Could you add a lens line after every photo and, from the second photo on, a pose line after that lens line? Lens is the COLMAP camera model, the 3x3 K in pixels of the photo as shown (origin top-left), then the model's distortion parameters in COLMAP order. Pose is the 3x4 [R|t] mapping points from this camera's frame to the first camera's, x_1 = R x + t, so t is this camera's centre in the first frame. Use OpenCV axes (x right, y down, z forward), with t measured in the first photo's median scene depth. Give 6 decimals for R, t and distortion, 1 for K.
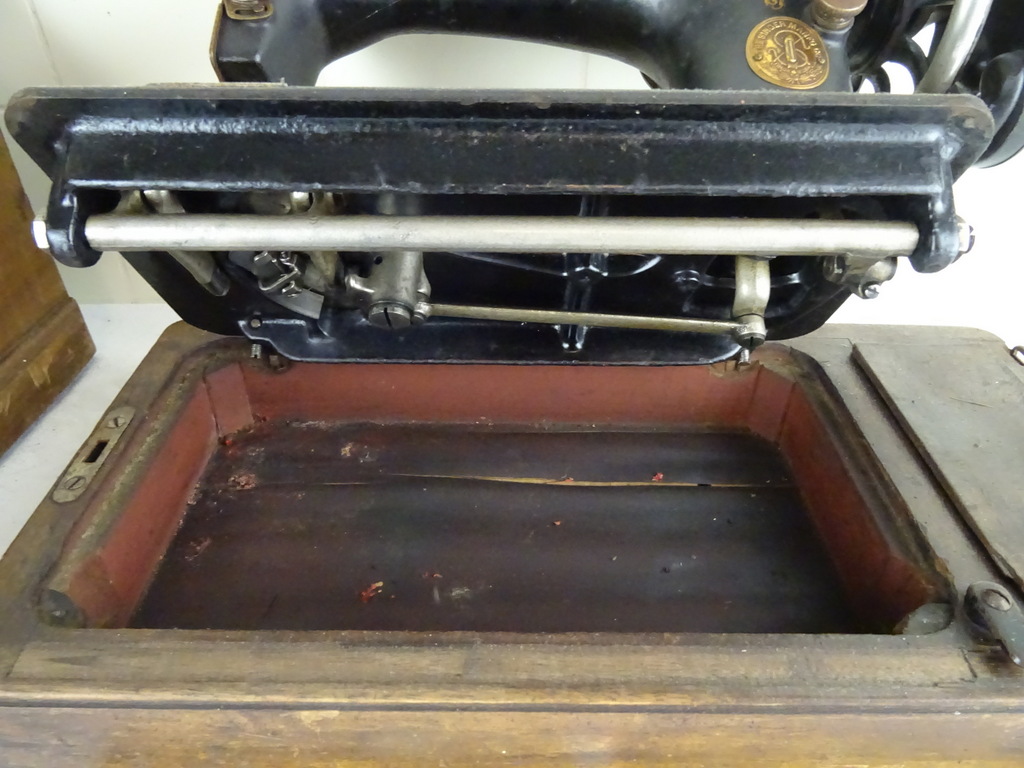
lens RADIAL K [[733.3, 0, 514.3], [0, 733.3, 387.9], [0, 0, 1]] dist [0.004904, -0.018204]
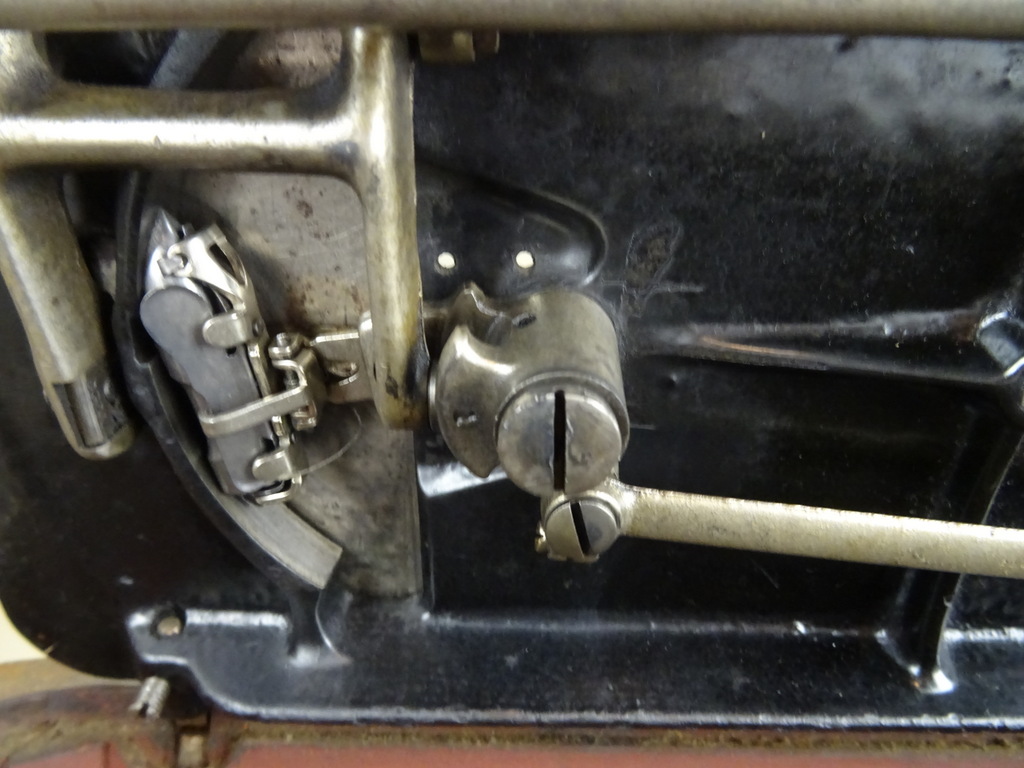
lens RADIAL K [[733.3, 0, 518.4], [0, 733.3, 381.2], [0, 0, 1]] dist [0.004904, -0.018204]
pose [[0.999954, 0.008319, 0.004872, -0.153744], [-0.003197, 0.762934, -0.646468, 0.080165], [-0.009095, 0.646422, 0.762926, 0.584282]]
